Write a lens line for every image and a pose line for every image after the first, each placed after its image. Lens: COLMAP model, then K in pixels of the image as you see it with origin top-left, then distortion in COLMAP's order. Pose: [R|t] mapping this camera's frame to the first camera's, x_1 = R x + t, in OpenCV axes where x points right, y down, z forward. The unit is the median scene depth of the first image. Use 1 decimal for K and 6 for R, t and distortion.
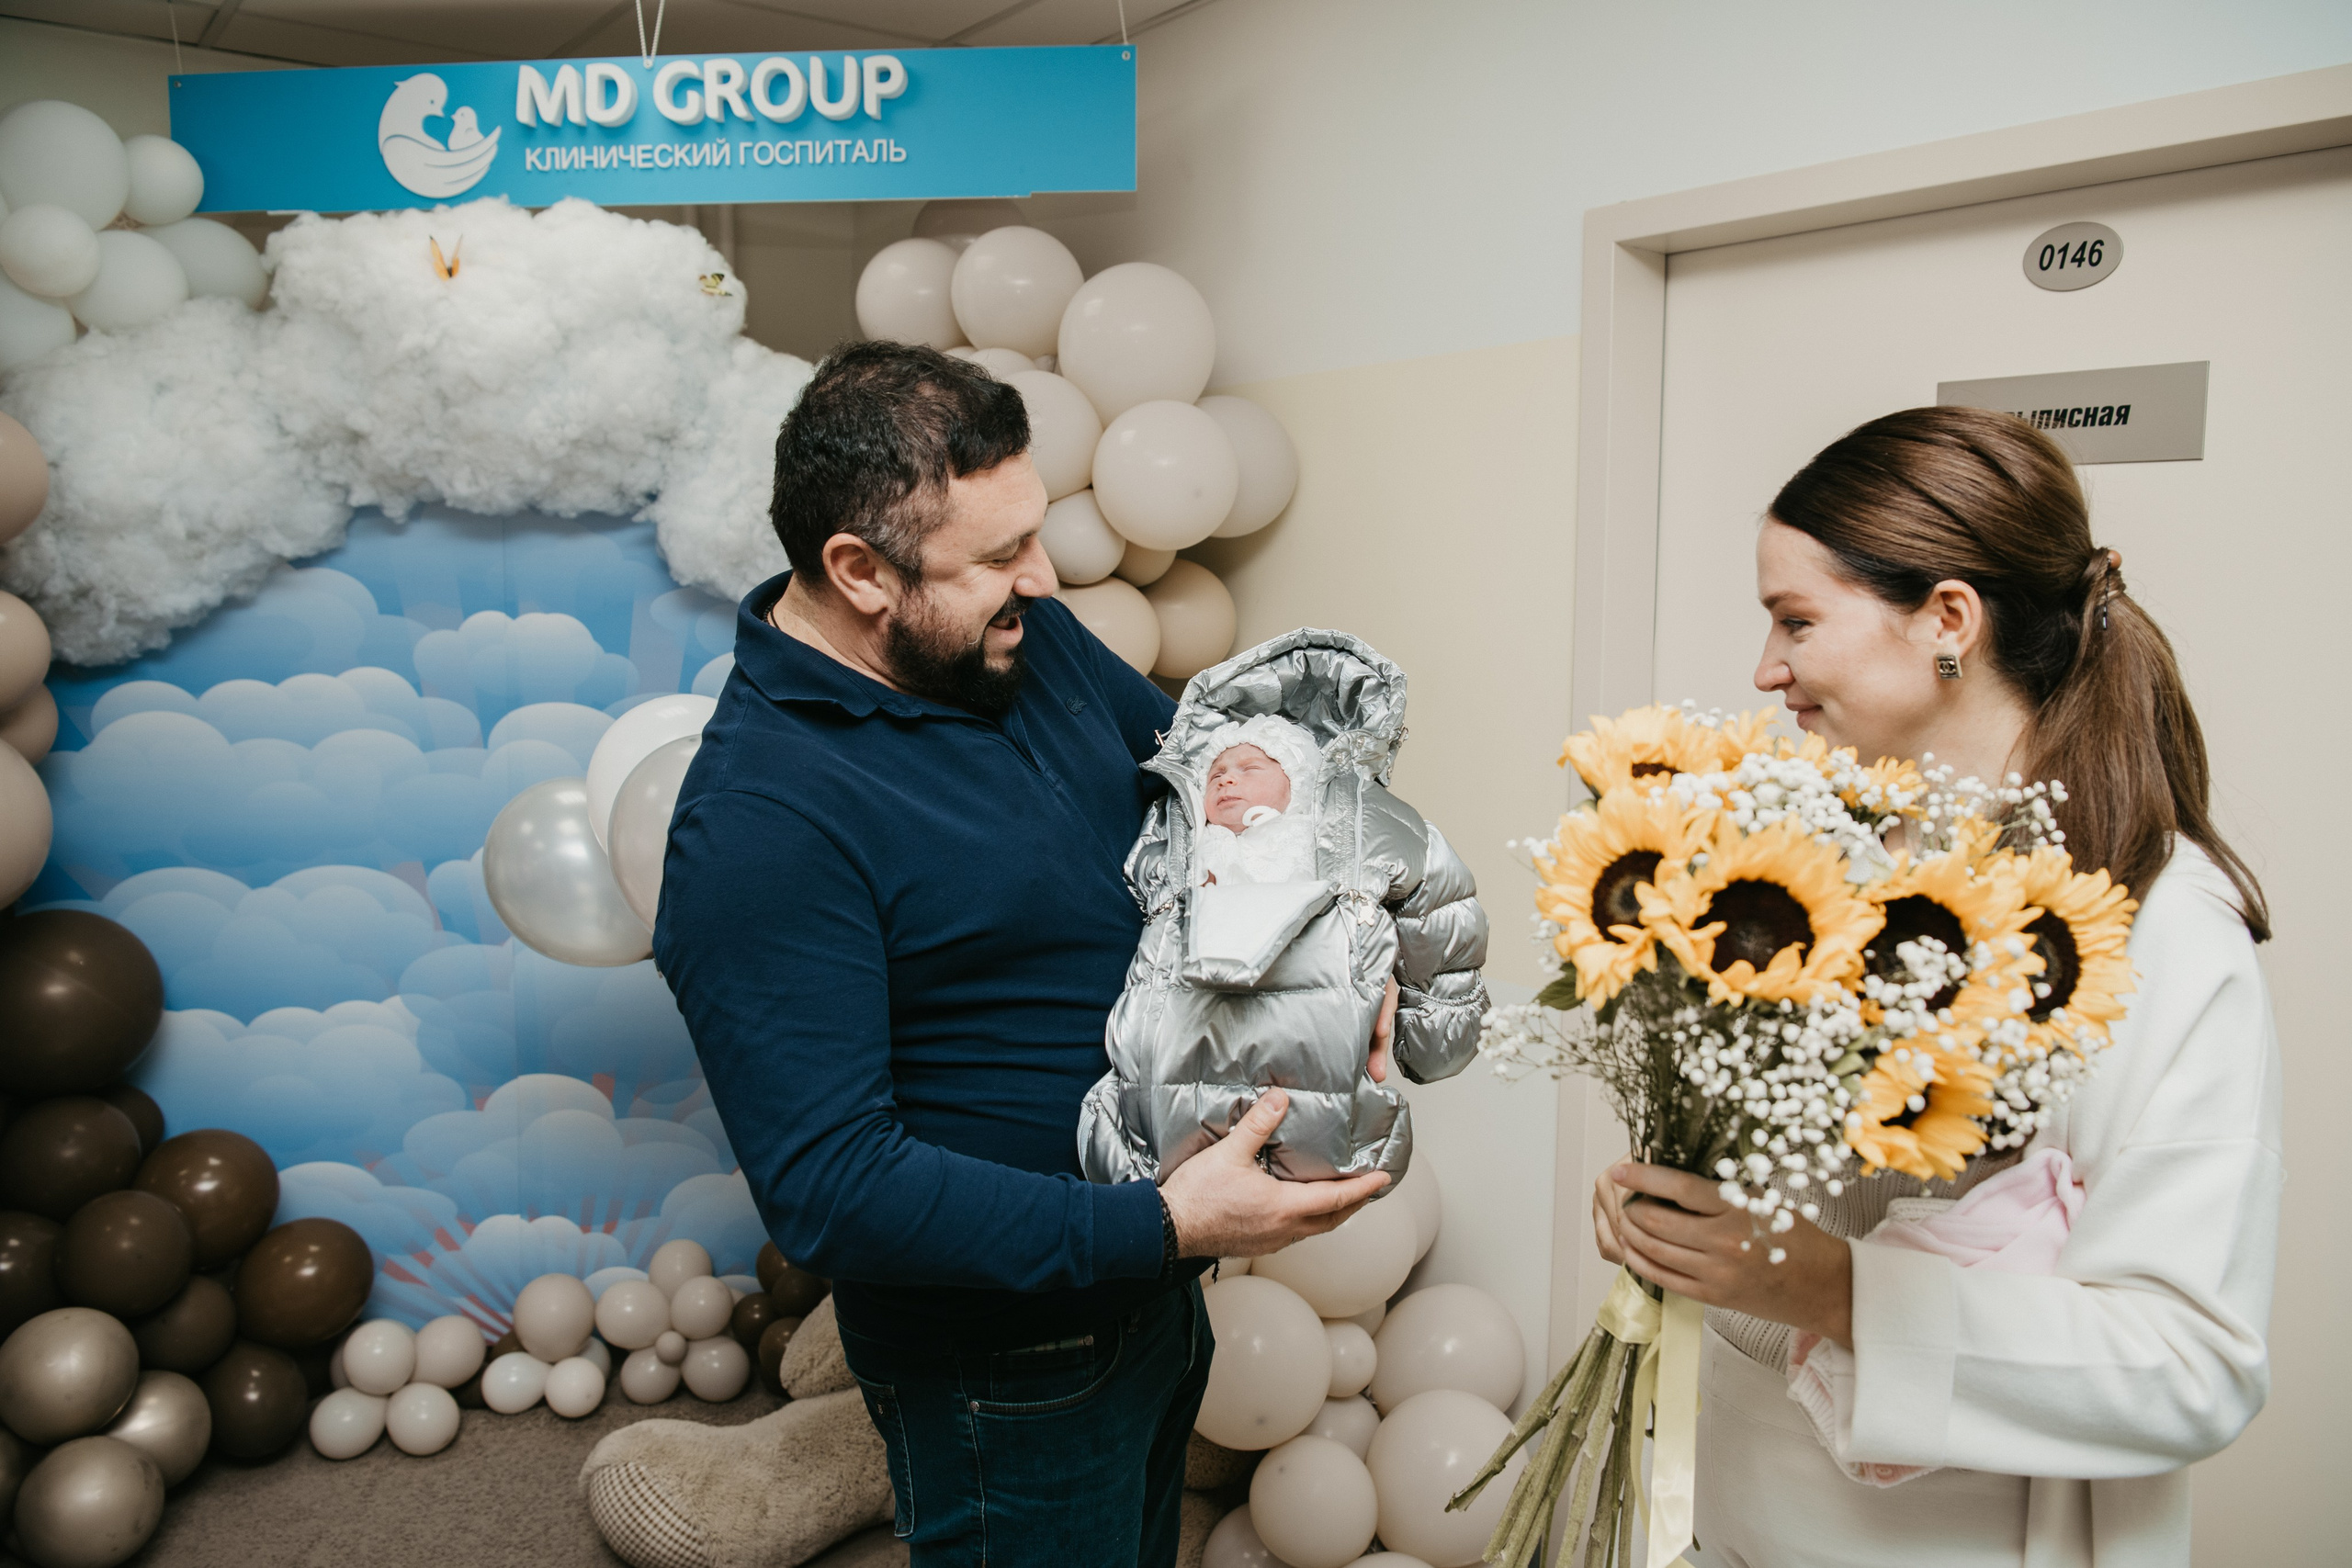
lens RADIAL K [[1656.8, 0, 1184.7], [0, 1656.8, 790.9], [0, 0, 1]] dist [-0.075974, 0.020124]
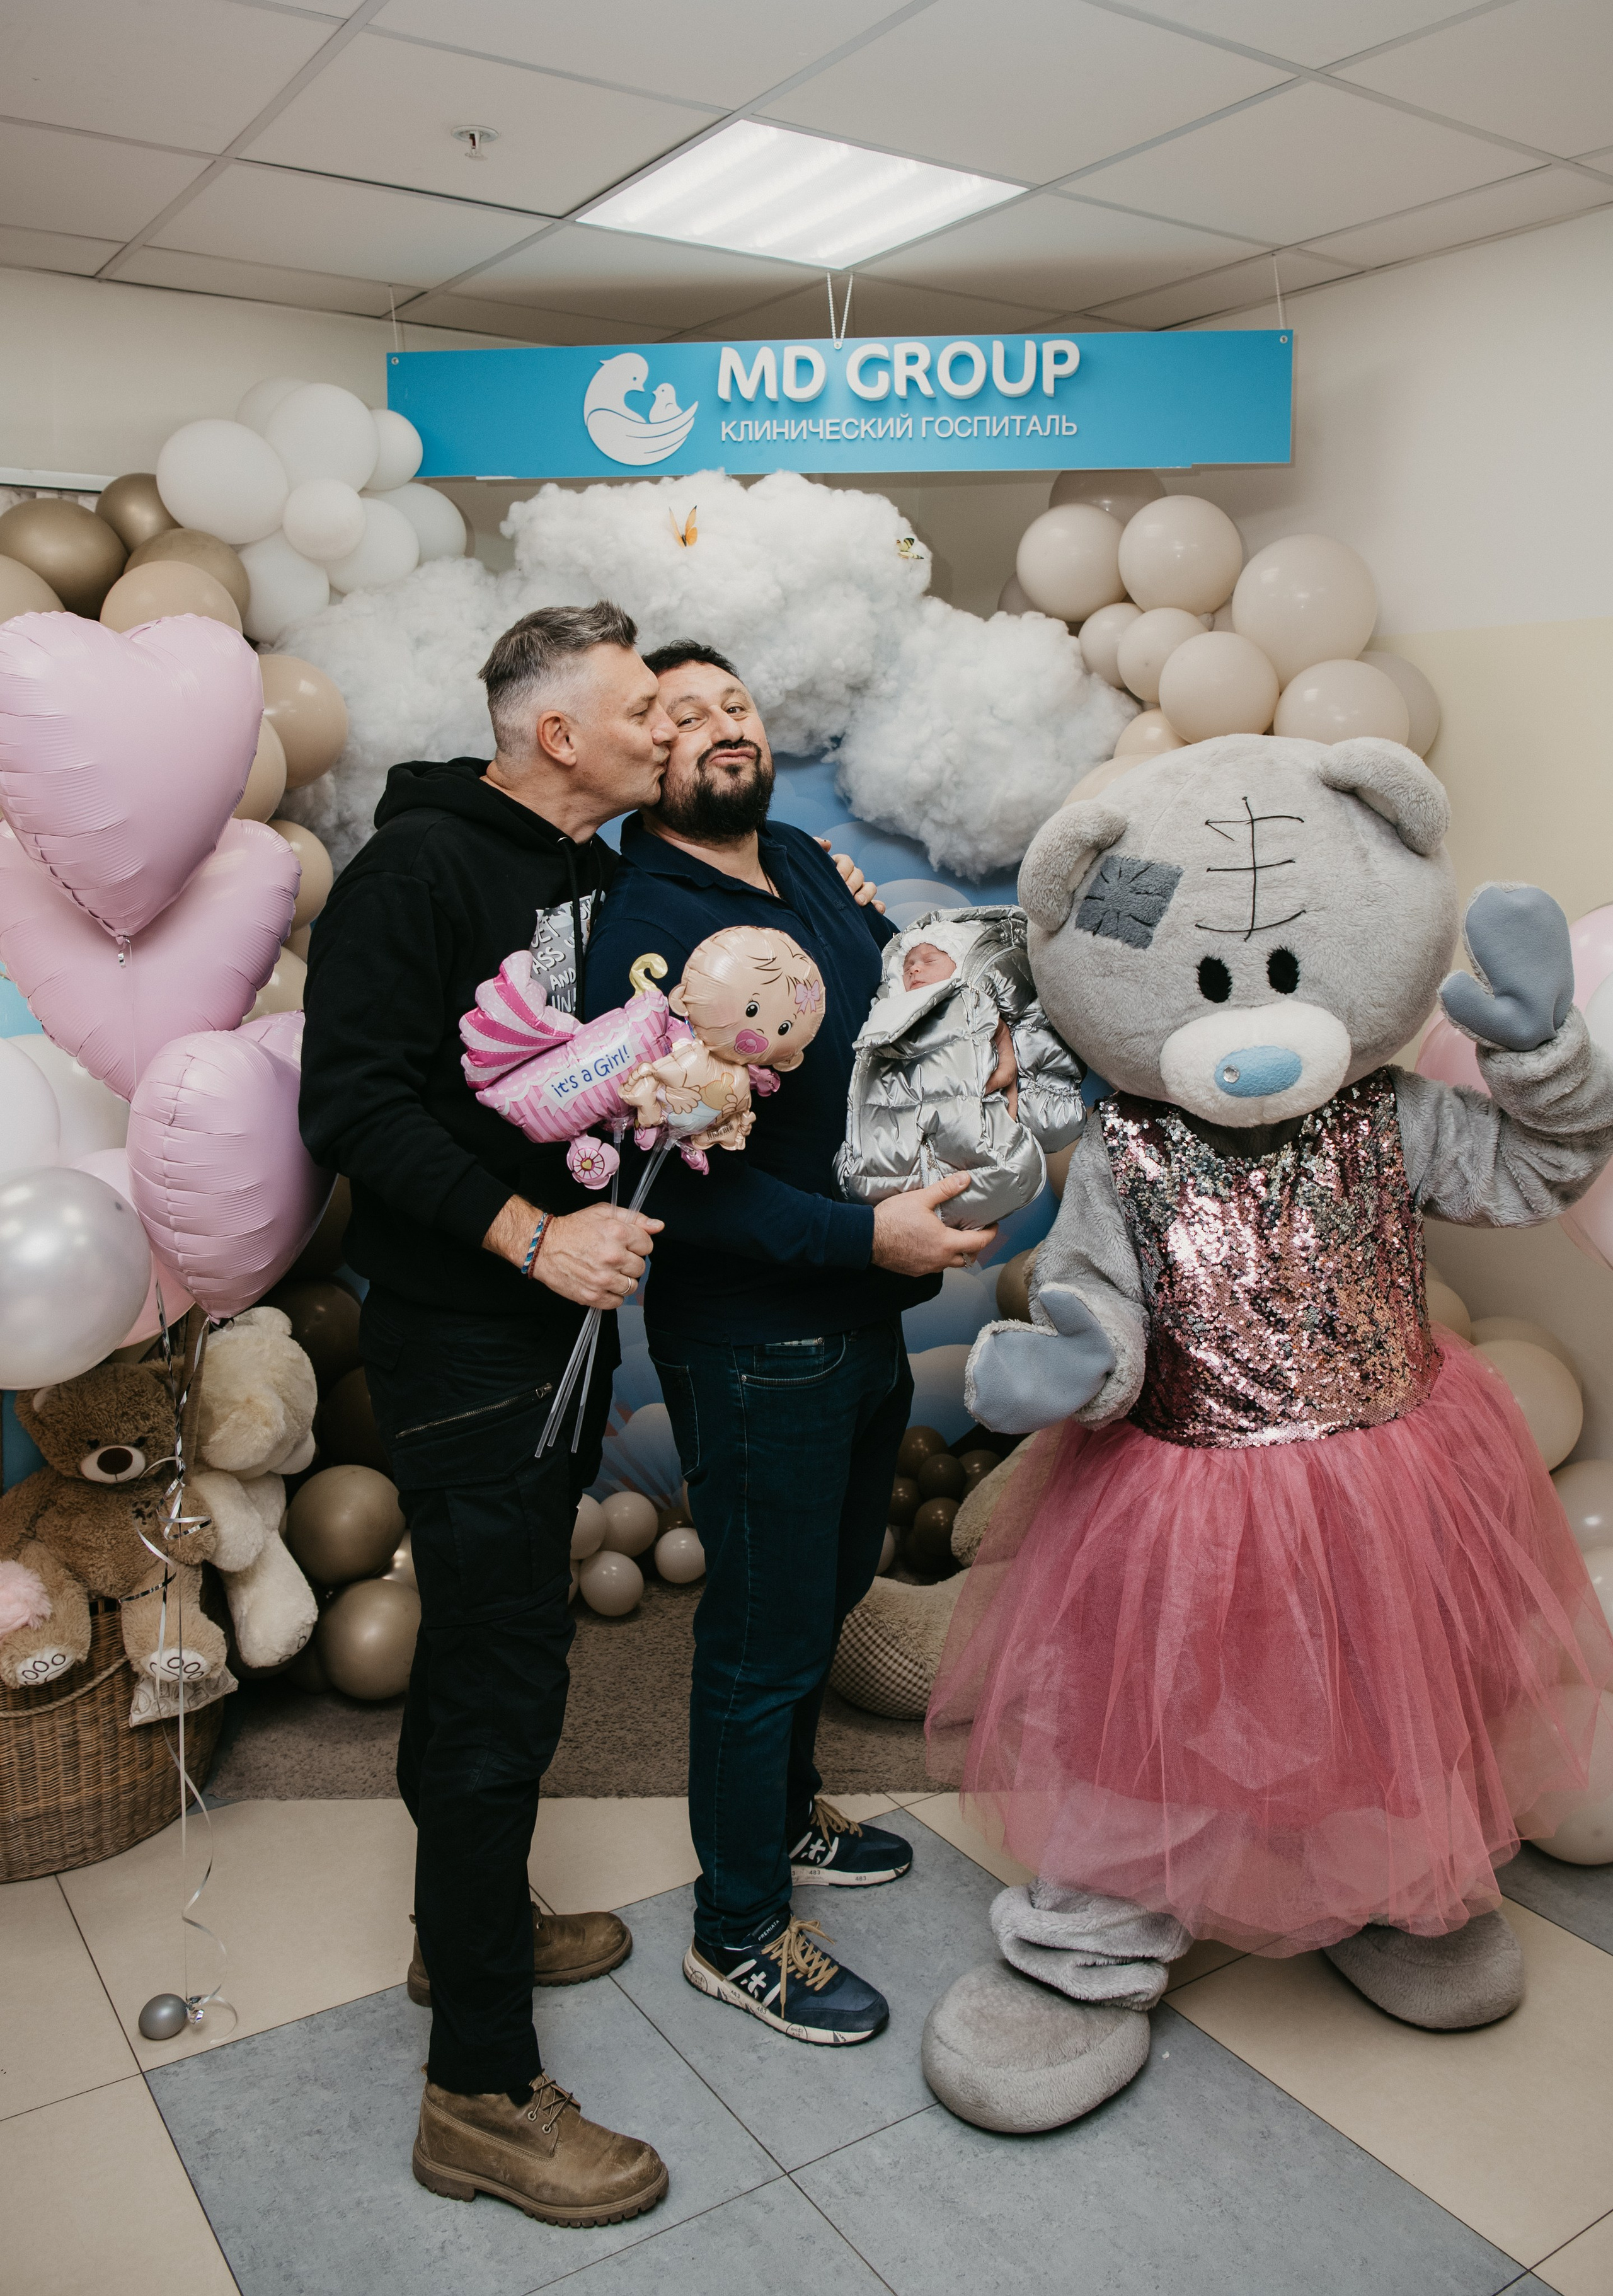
lens RADIAL K [[1859.8, 0, 854.8], [0, 1859.8, 1014.8], [0, 0, 1]] dist [-0.074373, 0.017533]
pose [[0.997535, 0.007758, -0.069737, -0.234344], [-0.008276, 0.999940, -0.007141, 0.013370], [0.069677, 0.007700, 0.997540, -0.243459]]
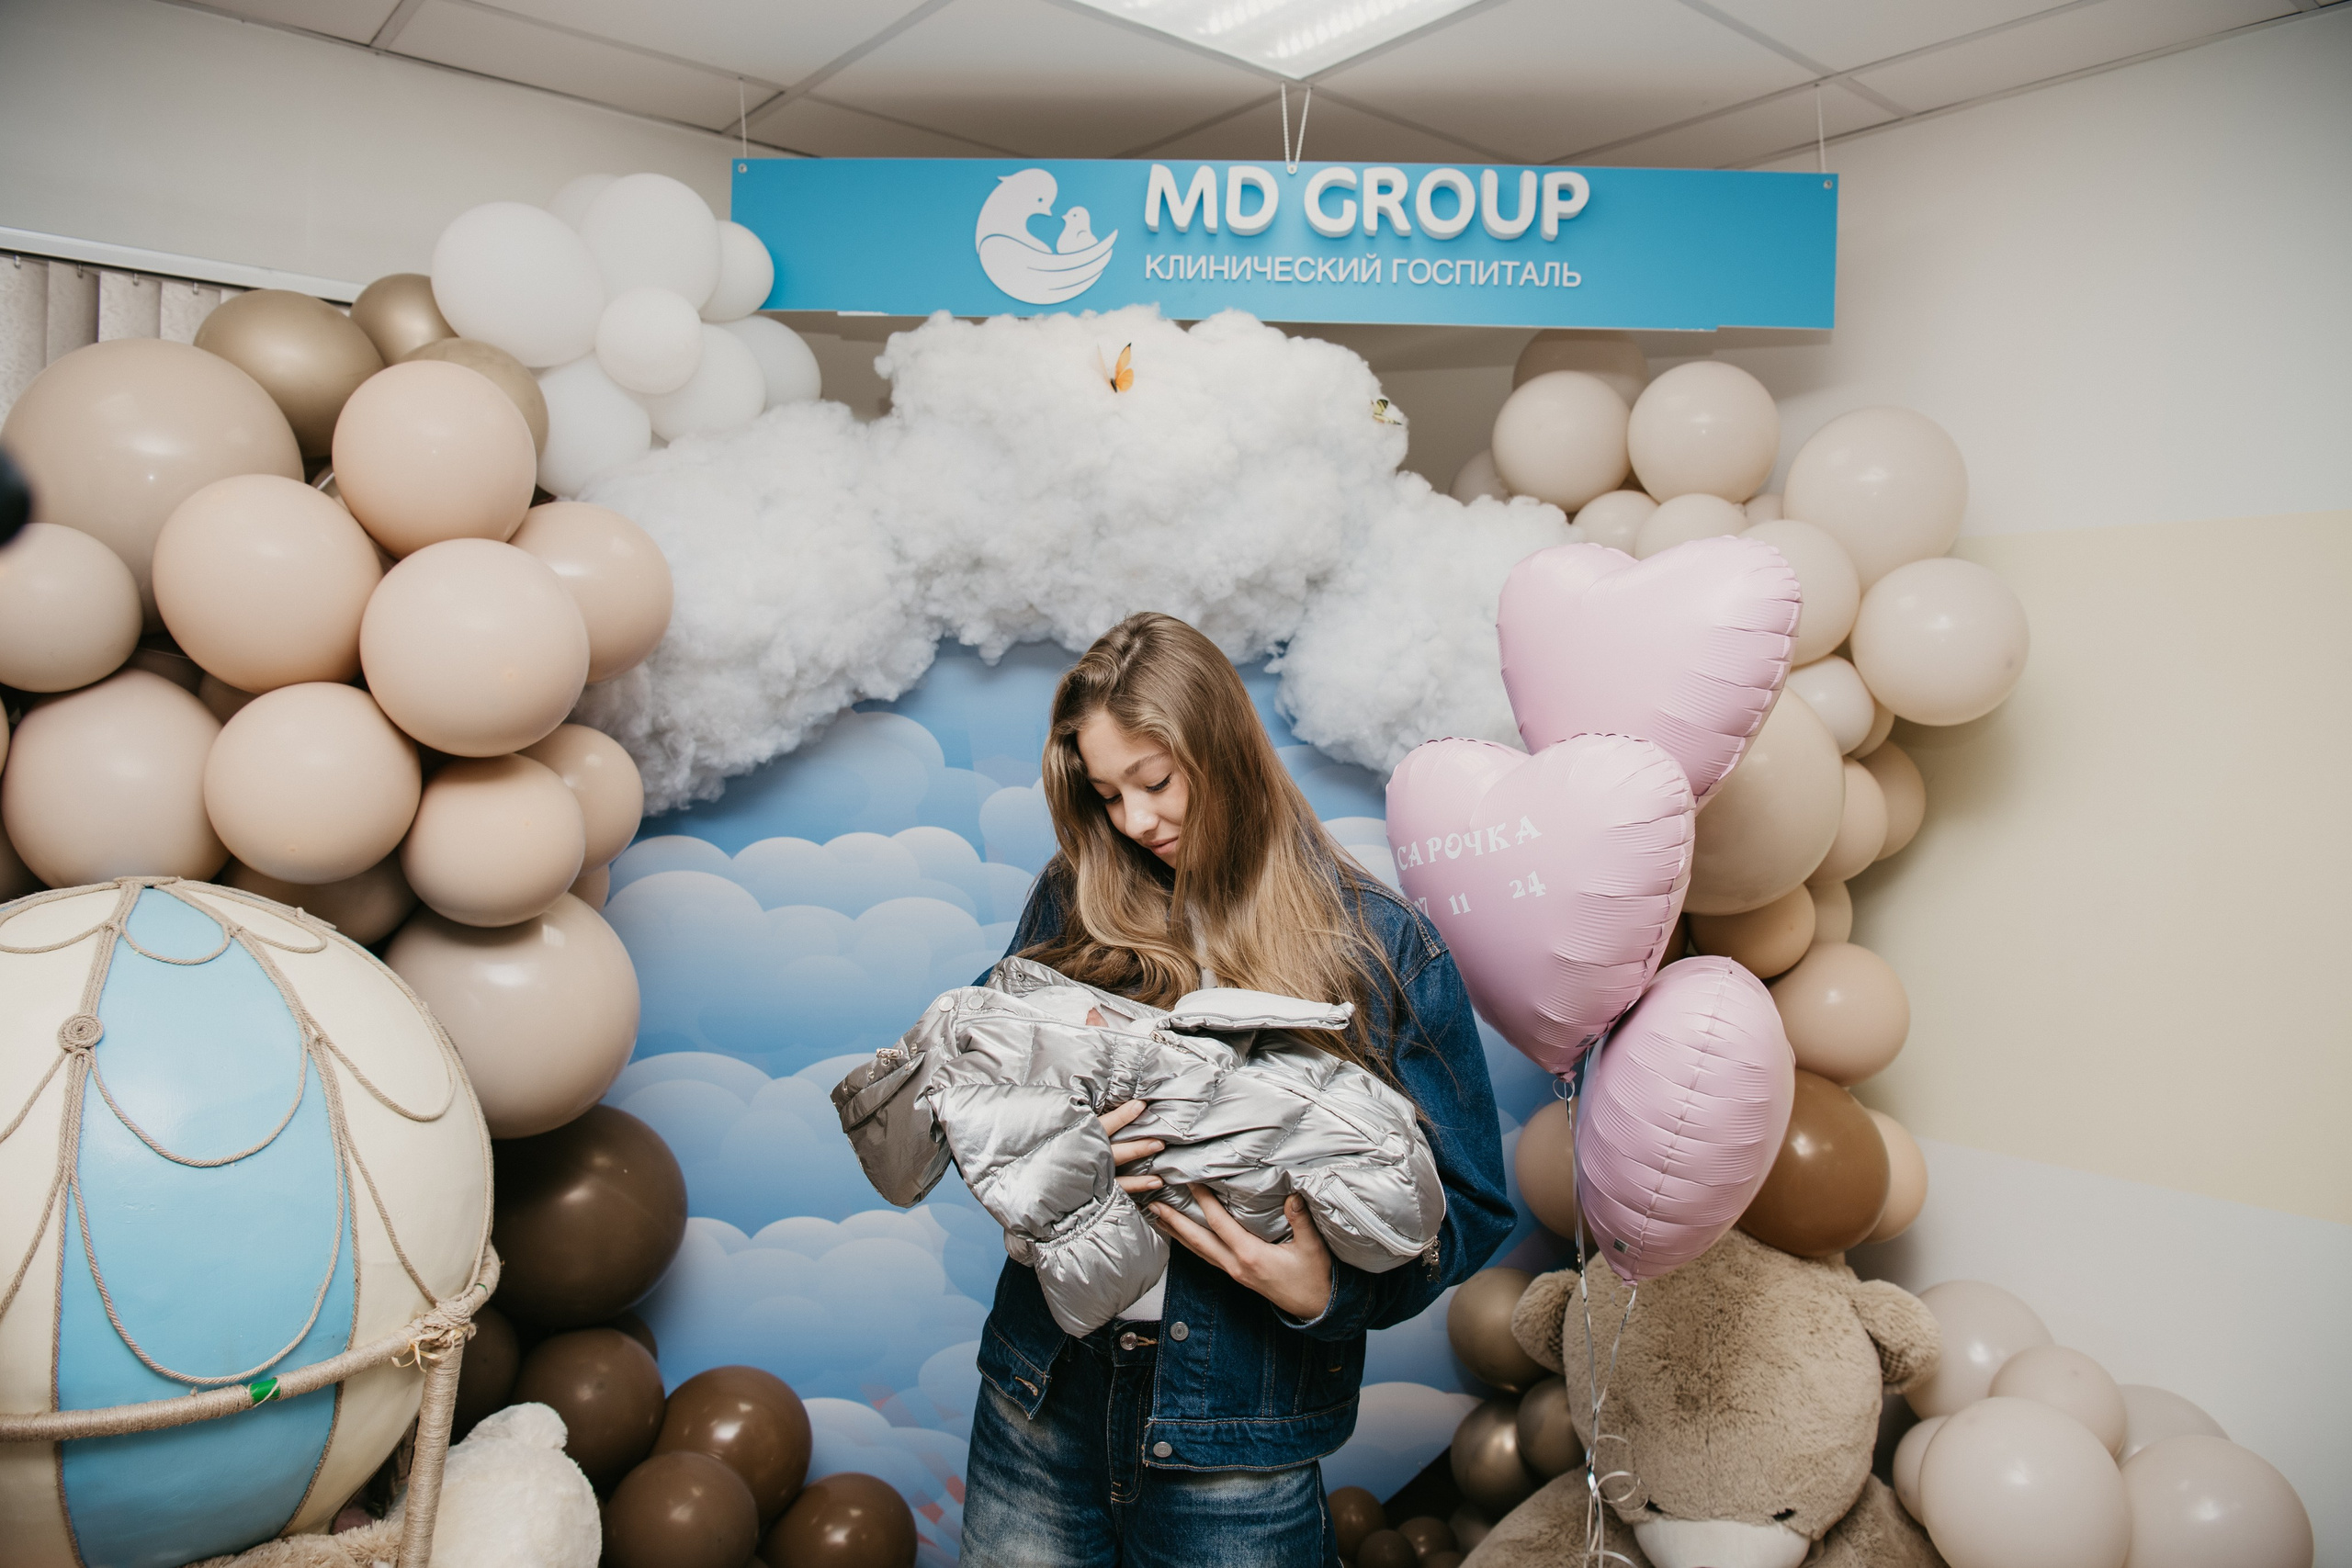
lens RADIAL K [[1618.3, 0, 1185.3], [0, 1618.3, 787.3], [0, 0, 1]] dist [-0.076795, 0.020452]
pose [[0.999722, 0.023488, 0.001864, -0.392756], [-0.023238, 0.995972, -0.086601, -0.027241], [-0.003891, 0.086534, 0.996241, 0.144586]]
